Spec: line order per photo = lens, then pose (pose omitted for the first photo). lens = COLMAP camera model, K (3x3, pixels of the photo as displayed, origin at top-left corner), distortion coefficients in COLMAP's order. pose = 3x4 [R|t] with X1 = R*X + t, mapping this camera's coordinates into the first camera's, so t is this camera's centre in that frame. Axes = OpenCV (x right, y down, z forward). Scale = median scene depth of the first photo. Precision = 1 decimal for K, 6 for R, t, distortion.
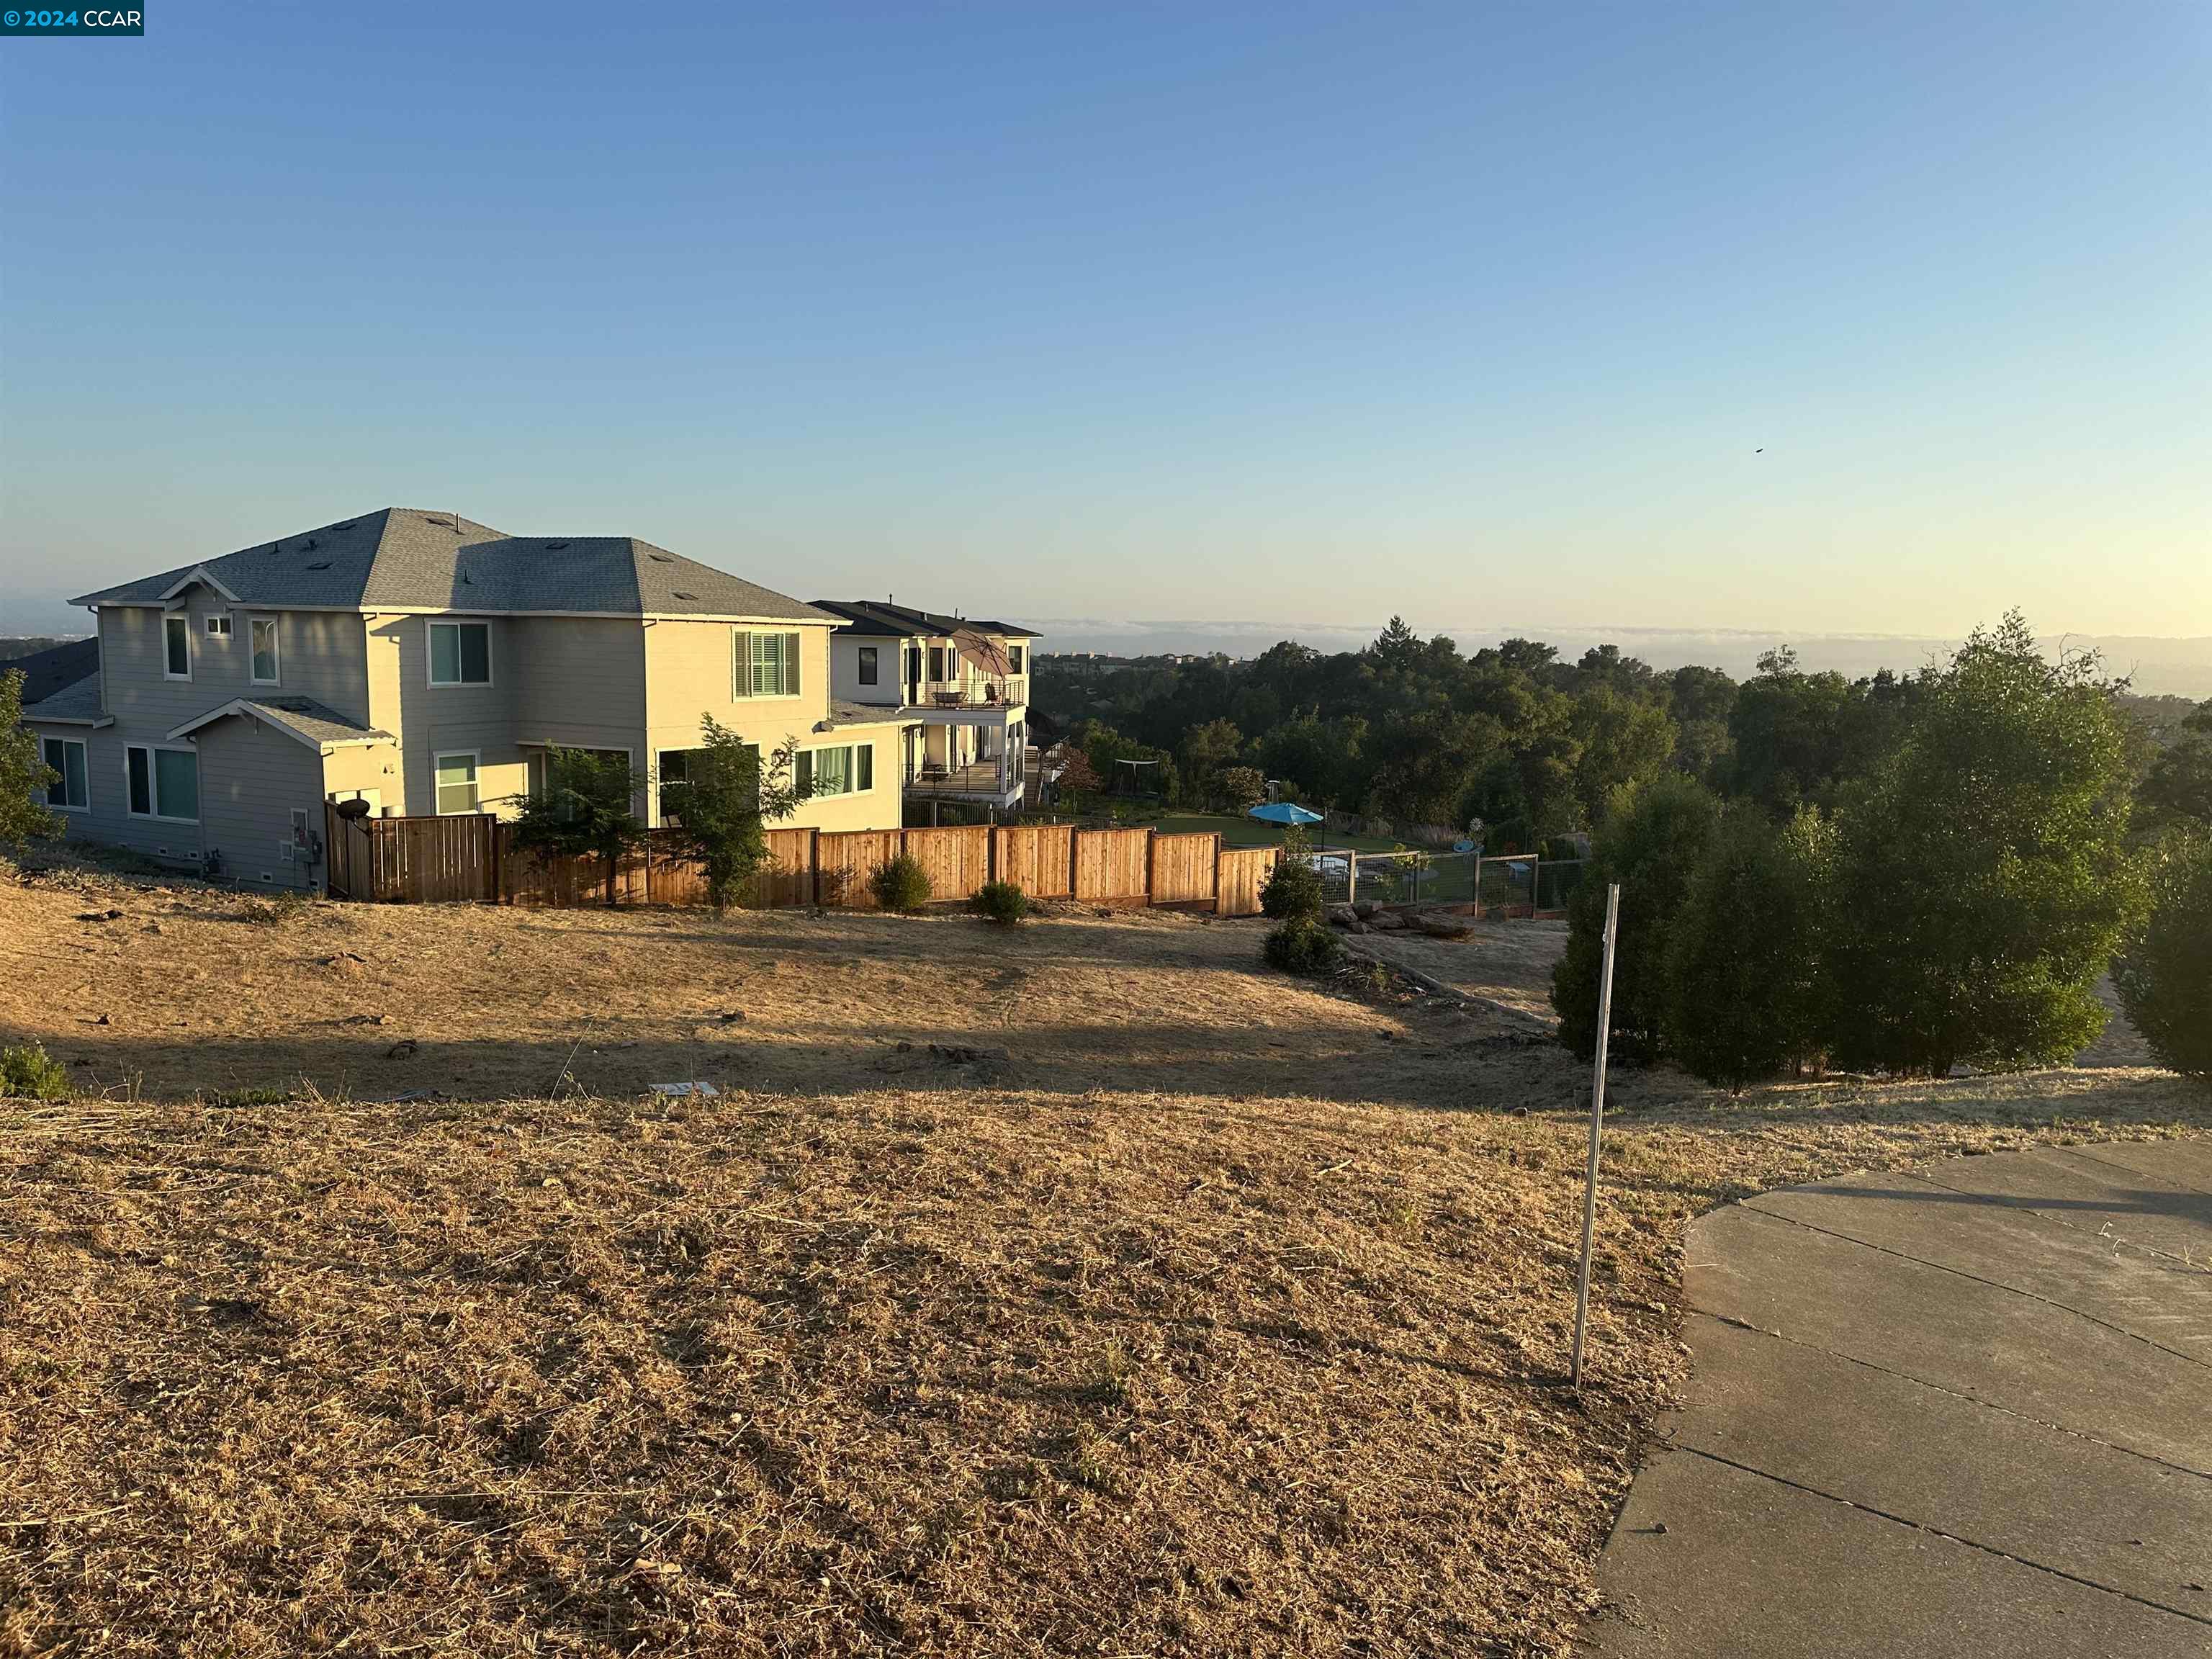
lens RADIAL K [[1539.6, 0, 1126.7], [0, 1539.6, 811.3], [0, 0, 1]] dist [0.105395, -0.140022]
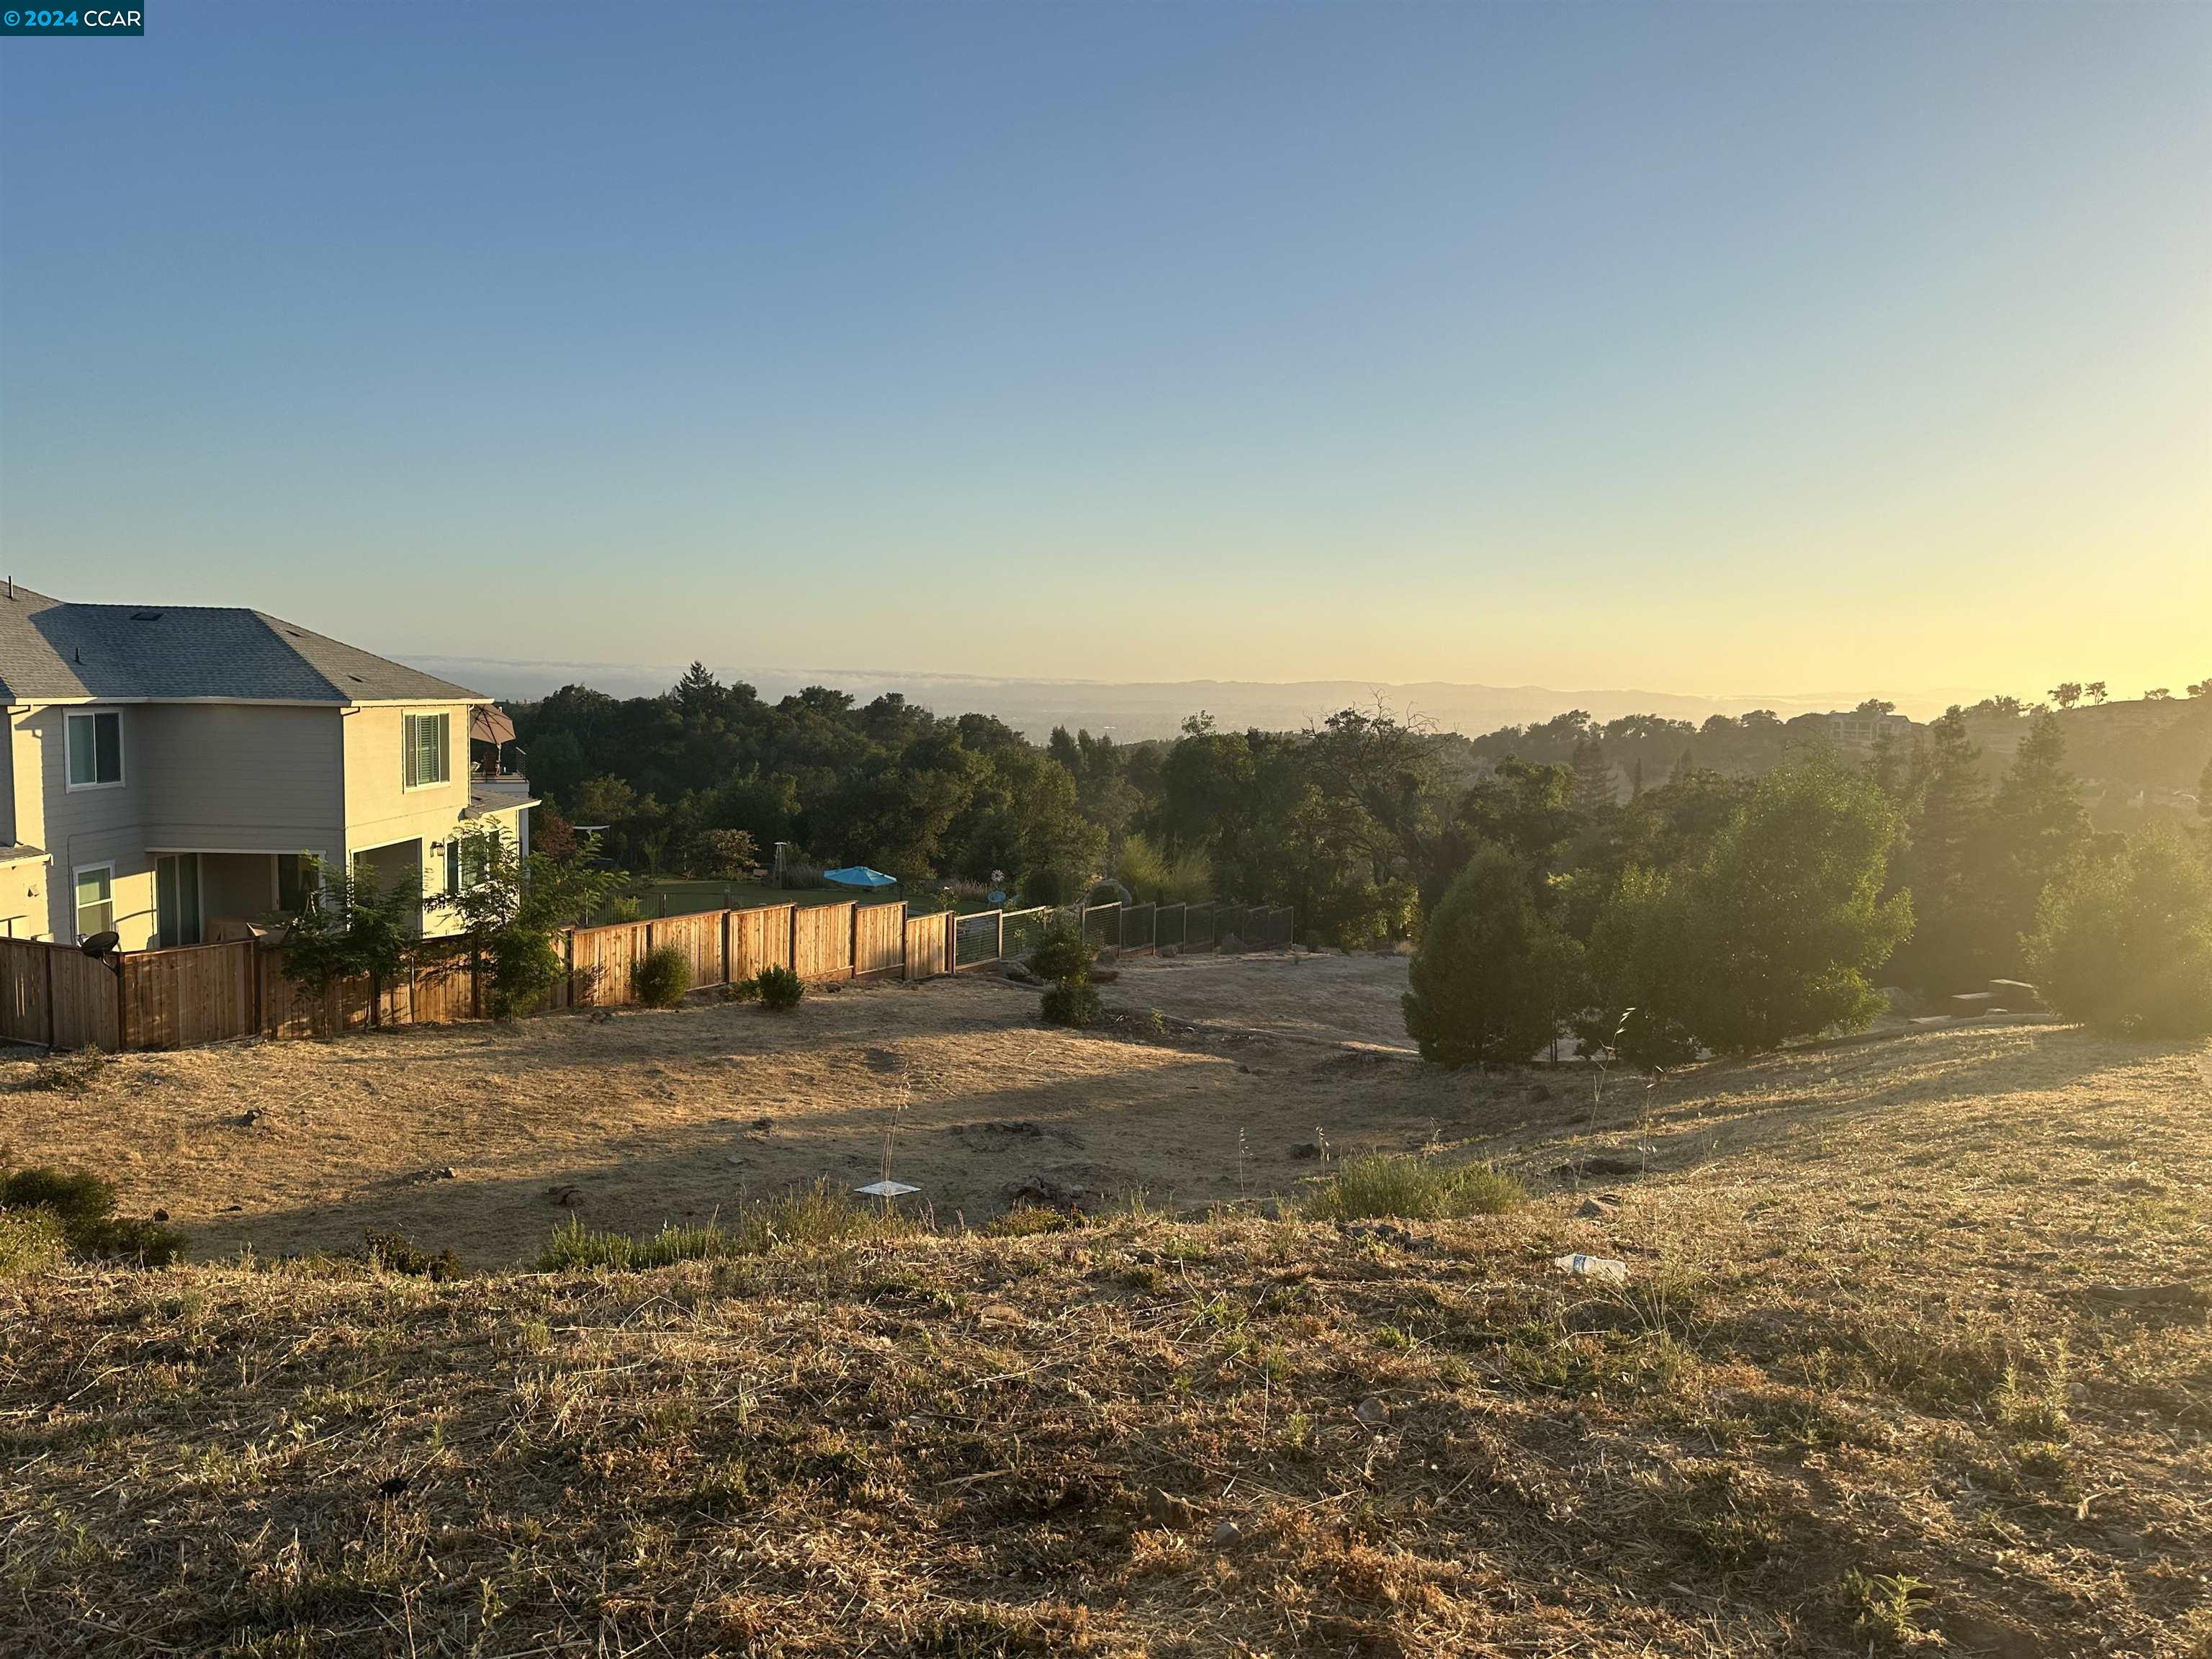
lens RADIAL K [[1539.6, 0, 1117.9], [0, 1539.6, 831.1], [0, 0, 1]] dist [0.105395, -0.140022]
pose [[0.885519, -0.040676, 0.462818, -0.347430], [0.046680, 0.998909, -0.001522, -0.030608], [-0.462251, 0.022952, 0.886452, -0.004056]]
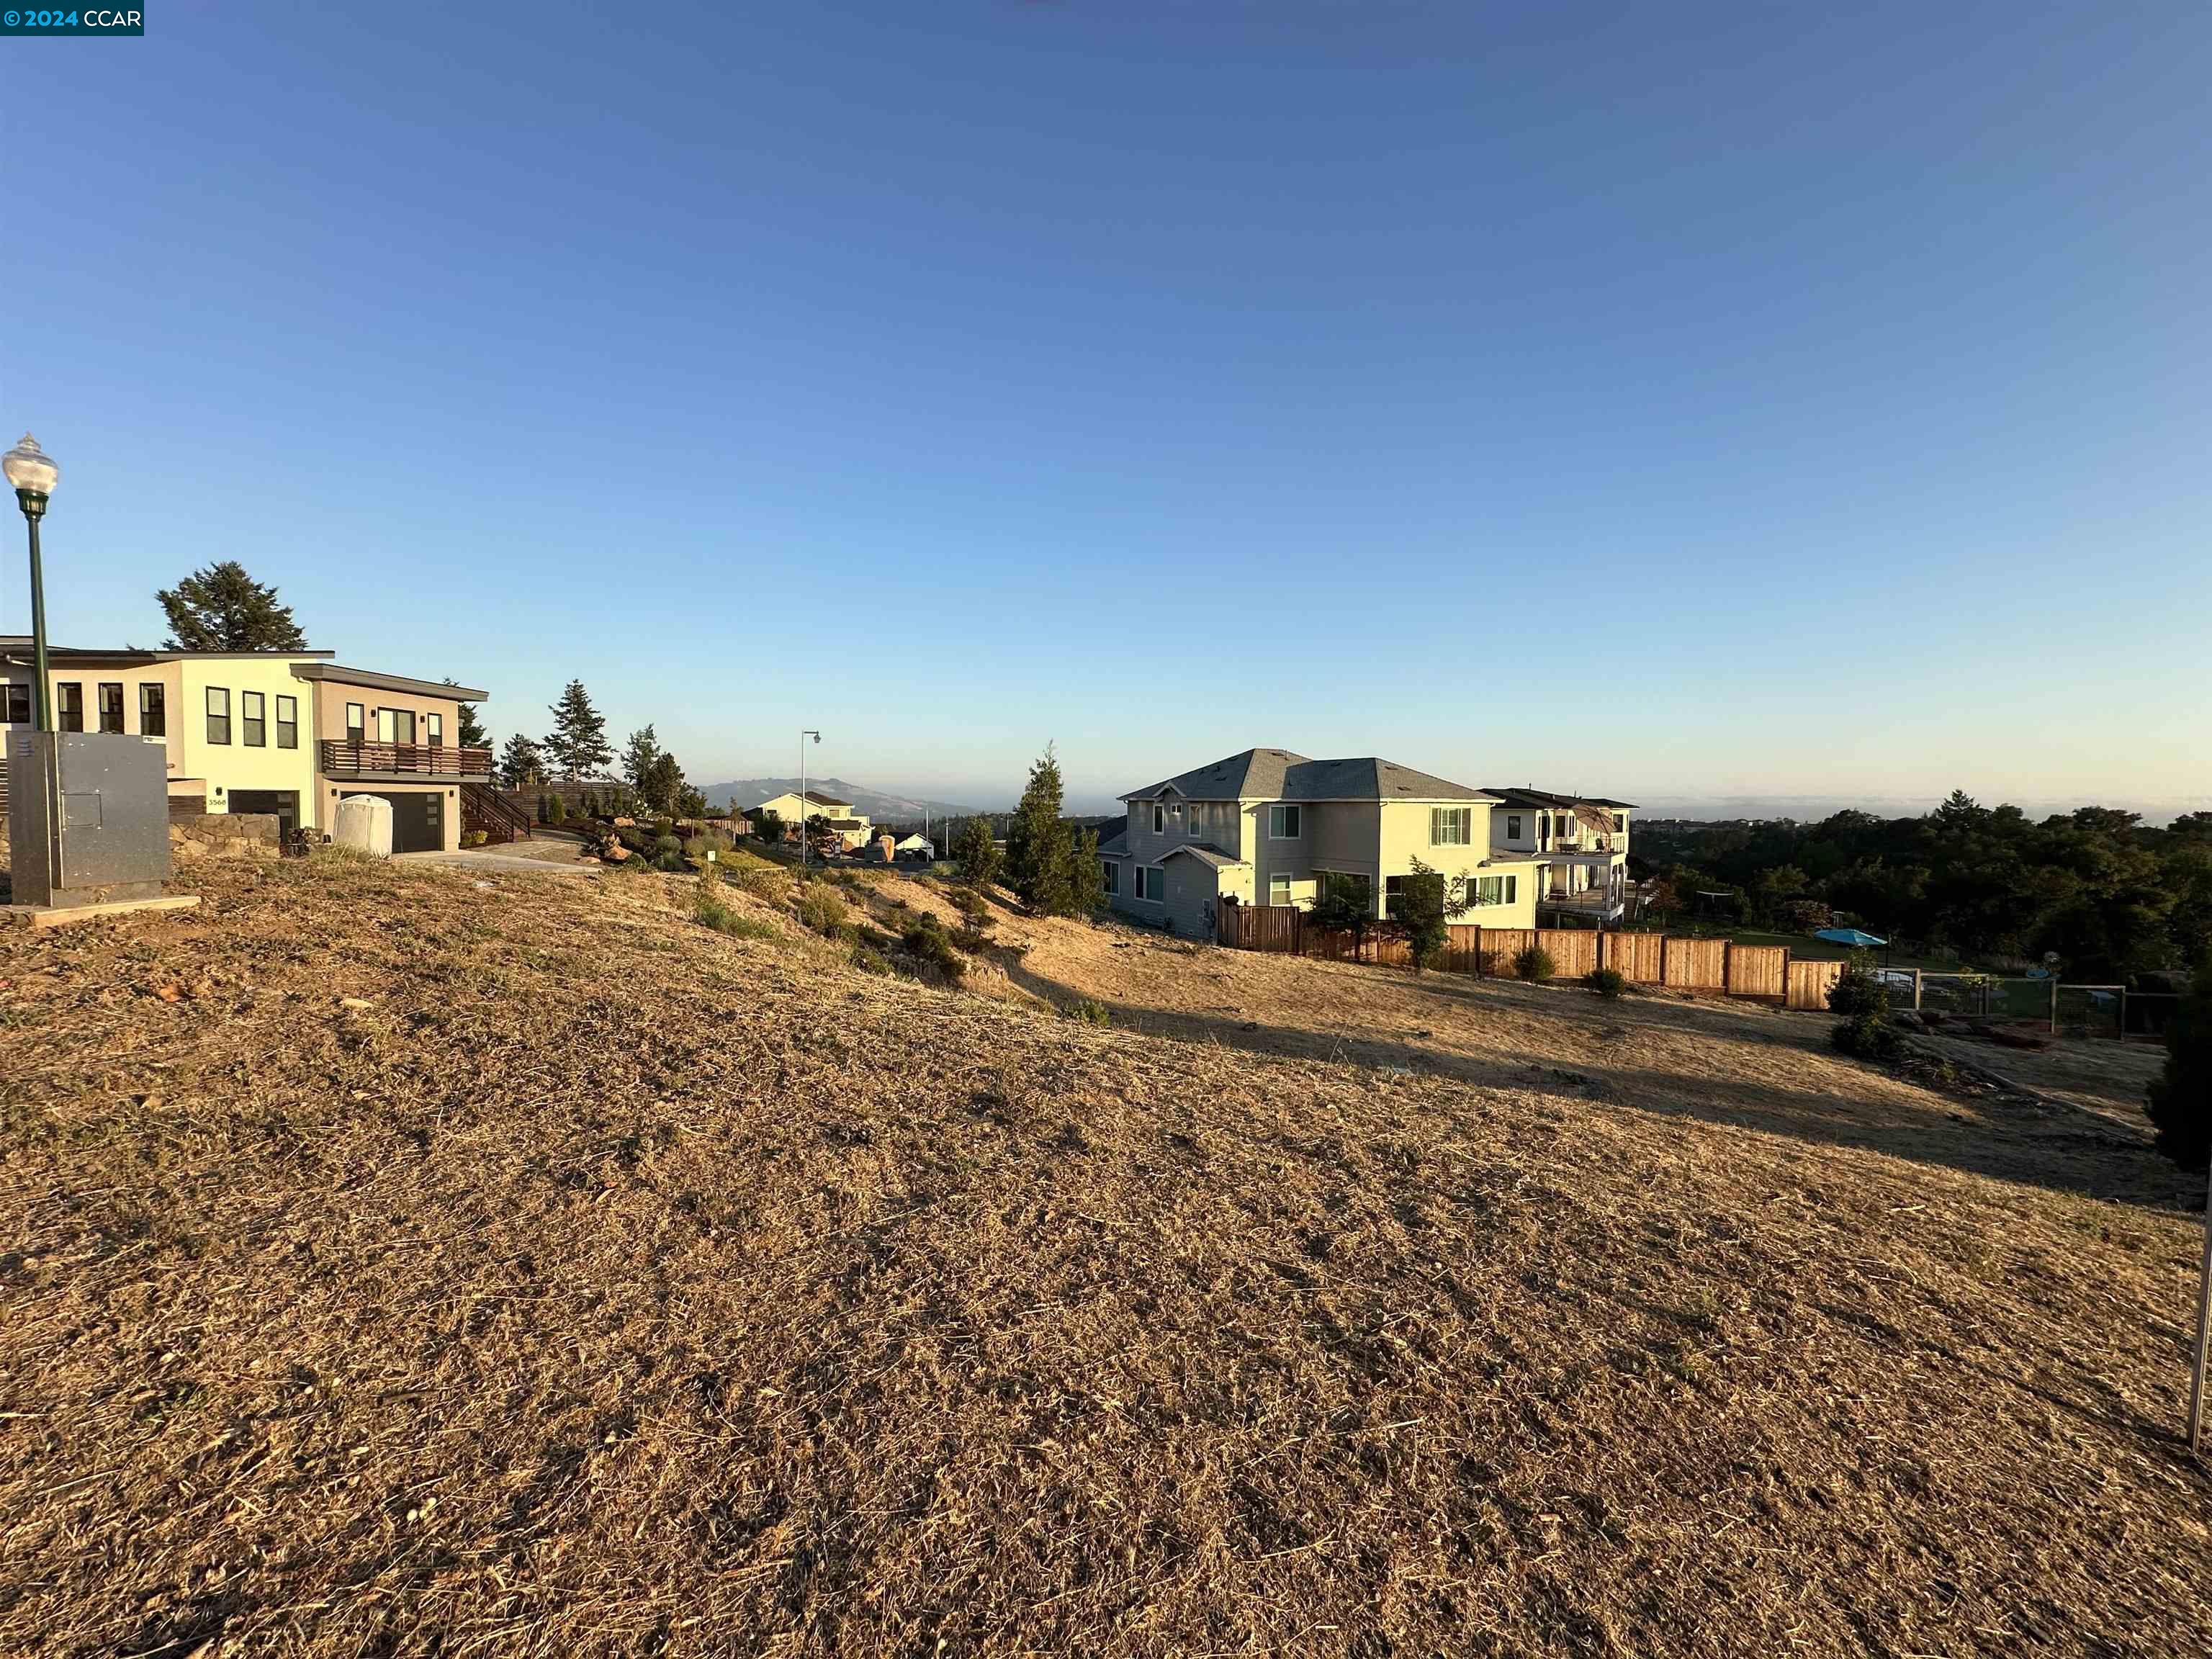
lens RADIAL K [[877.1, 0, 1107.3], [0, 877.1, 827.0], [0, 0, 1]] dist [-0.000252, -0.000352]
pose [[0.826077, 0.000484, -0.563557, -0.001161], [-0.053809, 0.995499, -0.078020, 0.000979], [0.560983, 0.094775, 0.822384, -0.002113]]
